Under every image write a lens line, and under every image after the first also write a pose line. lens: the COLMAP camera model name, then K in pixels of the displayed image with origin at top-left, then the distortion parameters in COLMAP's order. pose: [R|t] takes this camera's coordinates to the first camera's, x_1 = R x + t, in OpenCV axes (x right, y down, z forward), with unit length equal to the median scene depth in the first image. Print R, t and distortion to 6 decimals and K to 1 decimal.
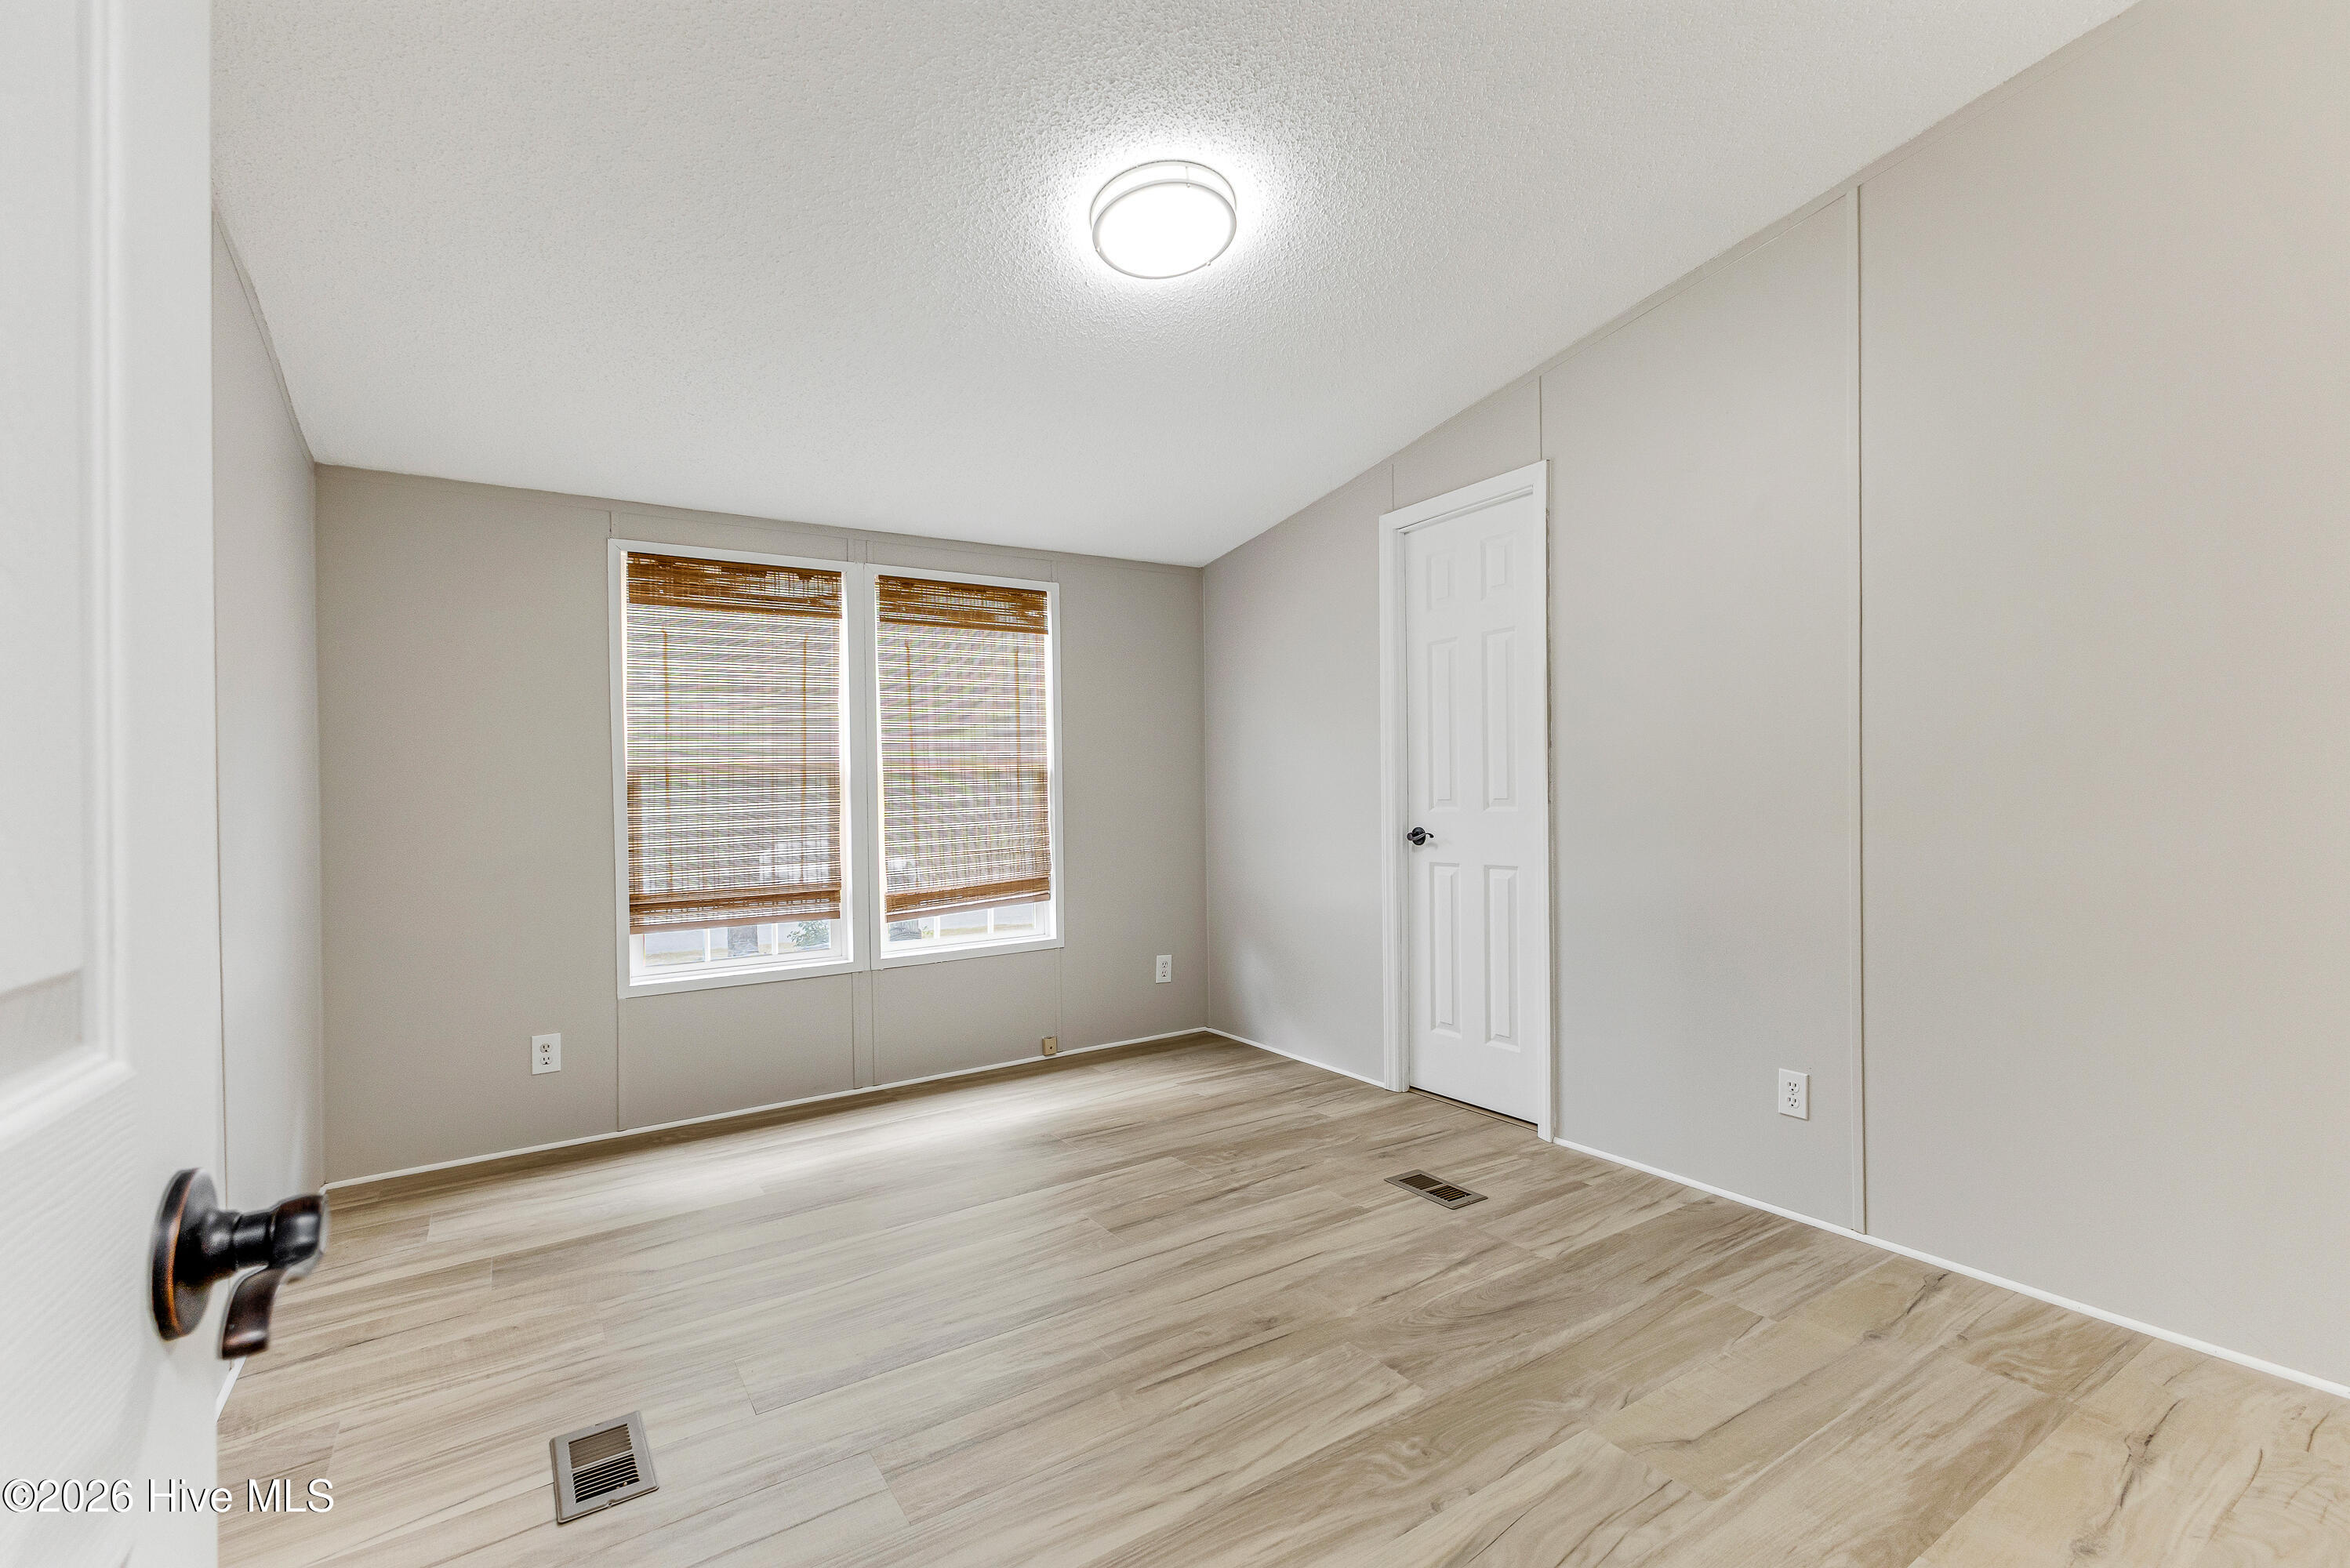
lens RADIAL K [[1023.4, 0, 1177.4], [0, 1023.4, 794.9], [0, 0, 1]] dist [0.001854, 0.000102]
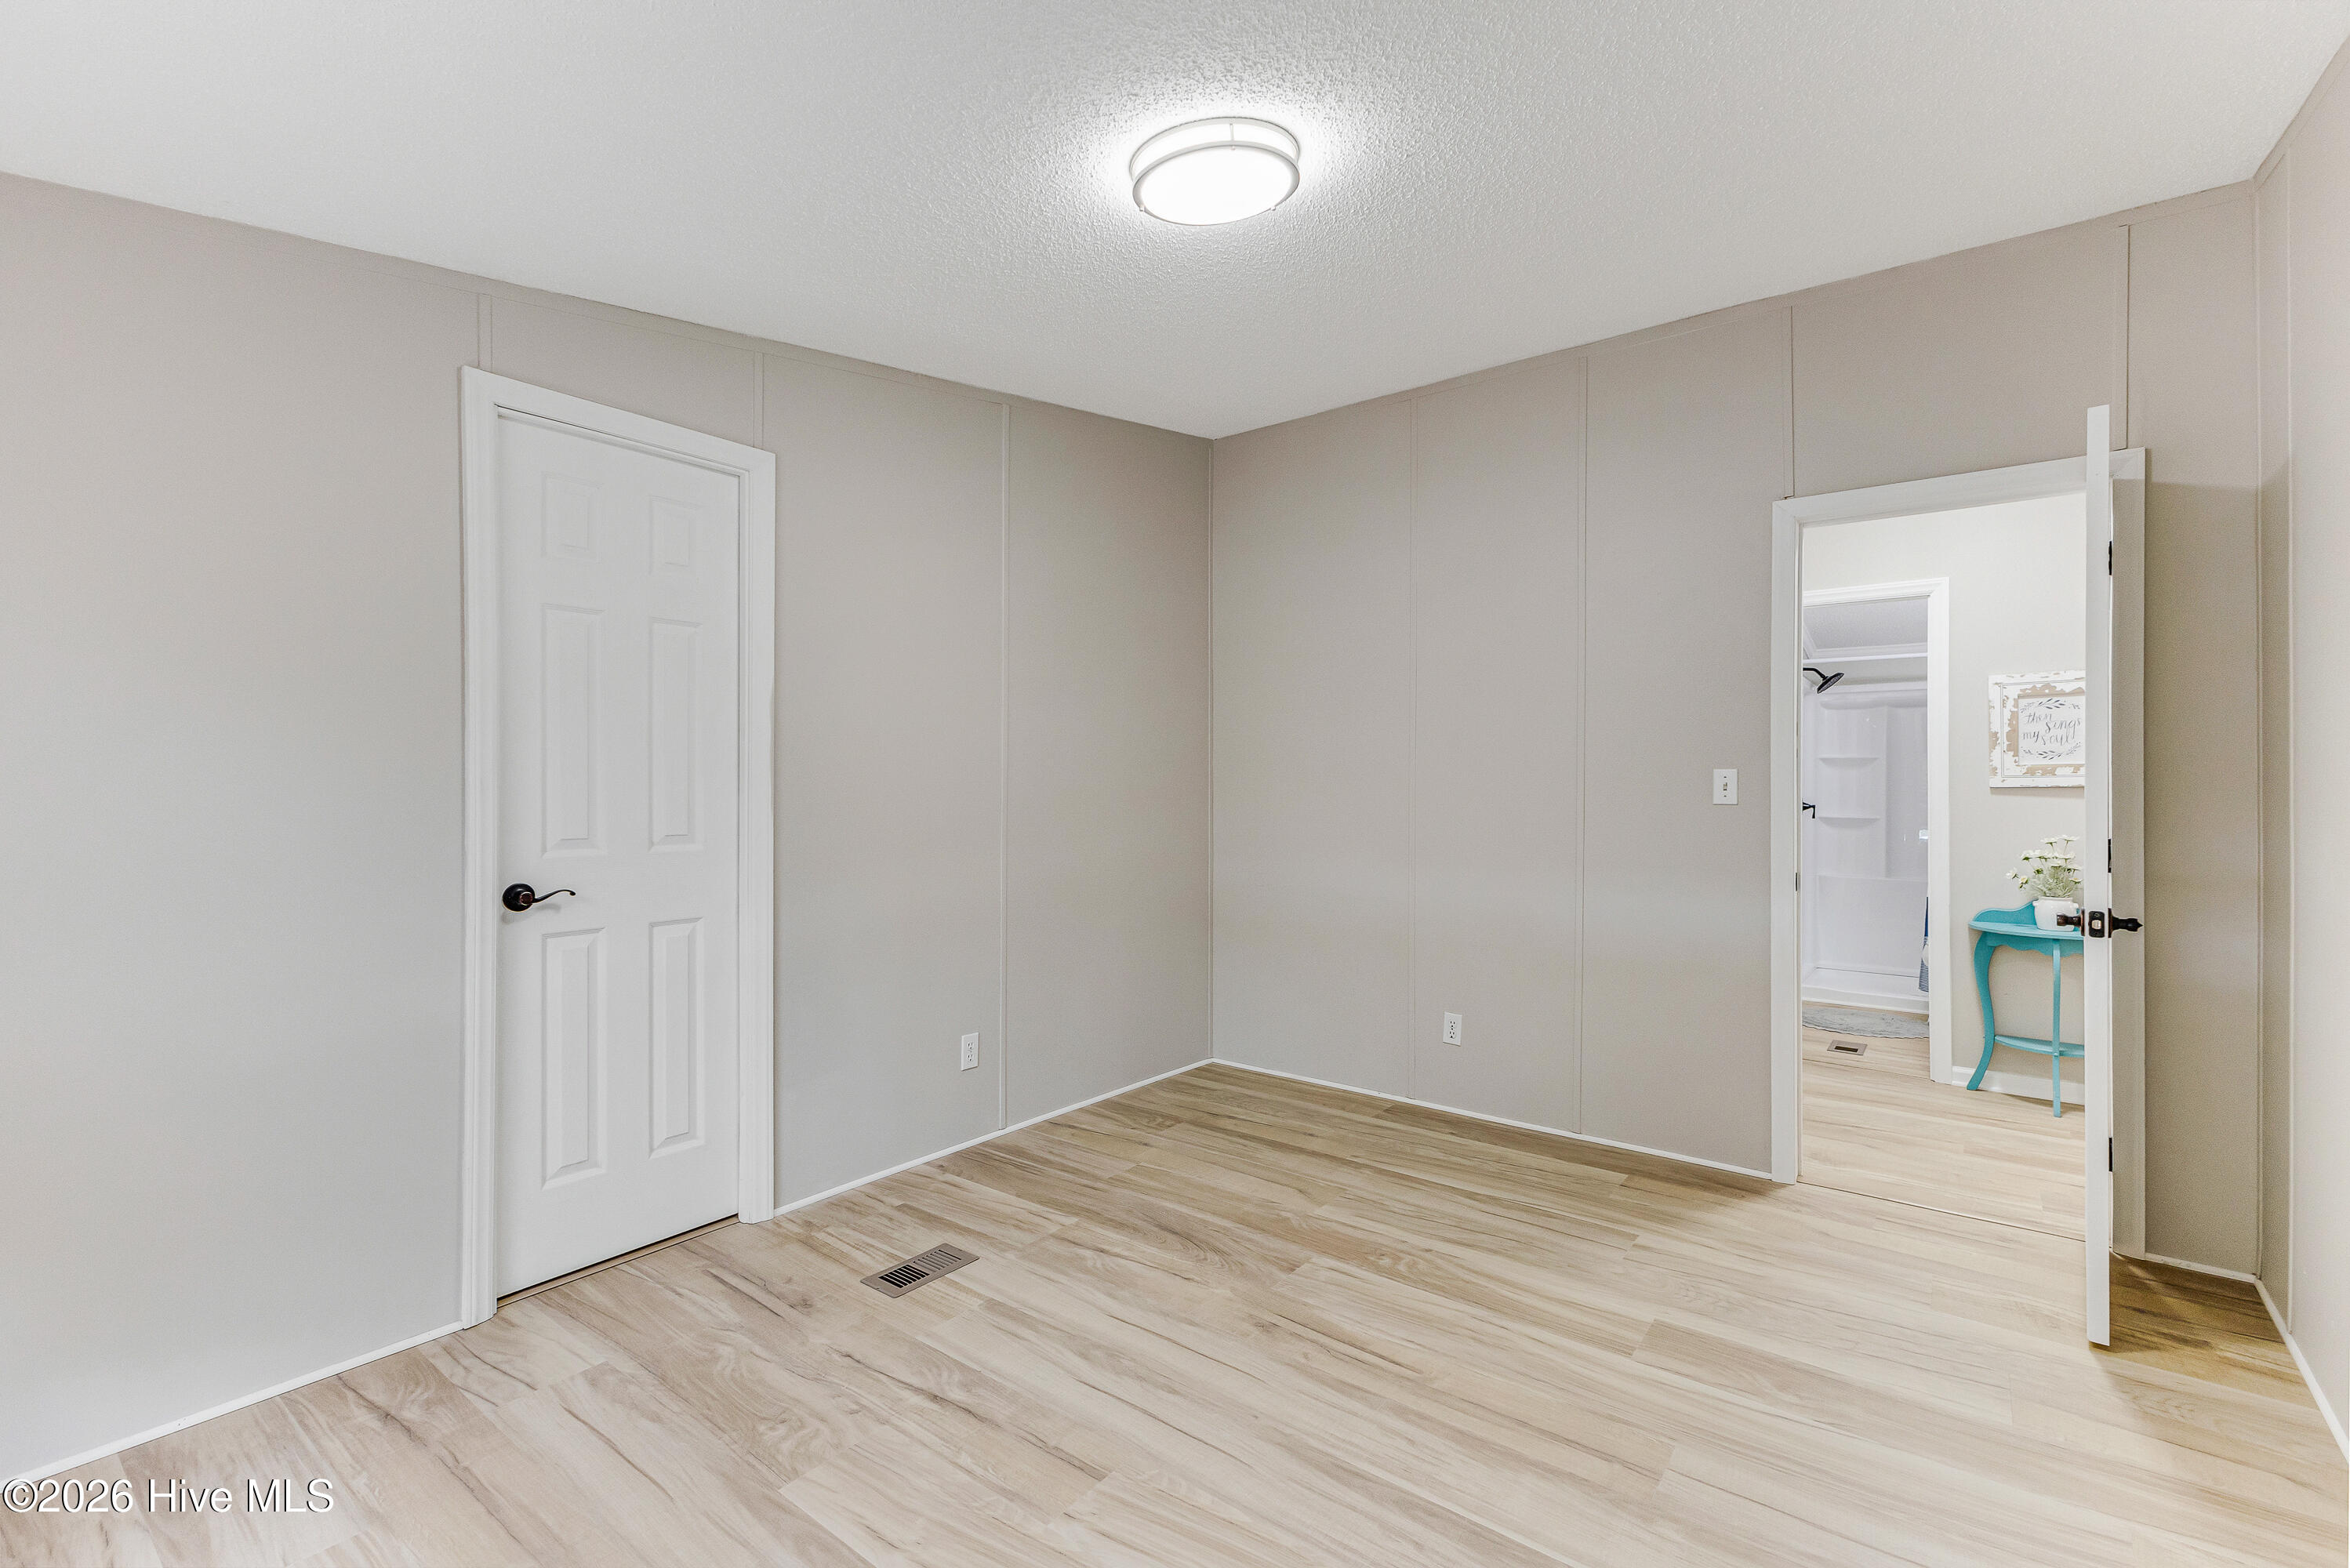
lens RADIAL K [[1023.4, 0, 1177.4], [0, 1023.4, 794.9], [0, 0, 1]] dist [0.001854, 0.000102]
pose [[-0.331297, 0.011644, 0.943455, -0.734207], [0.003431, 0.999932, -0.011137, -0.022517], [-0.943520, -0.000452, -0.331314, 1.181607]]
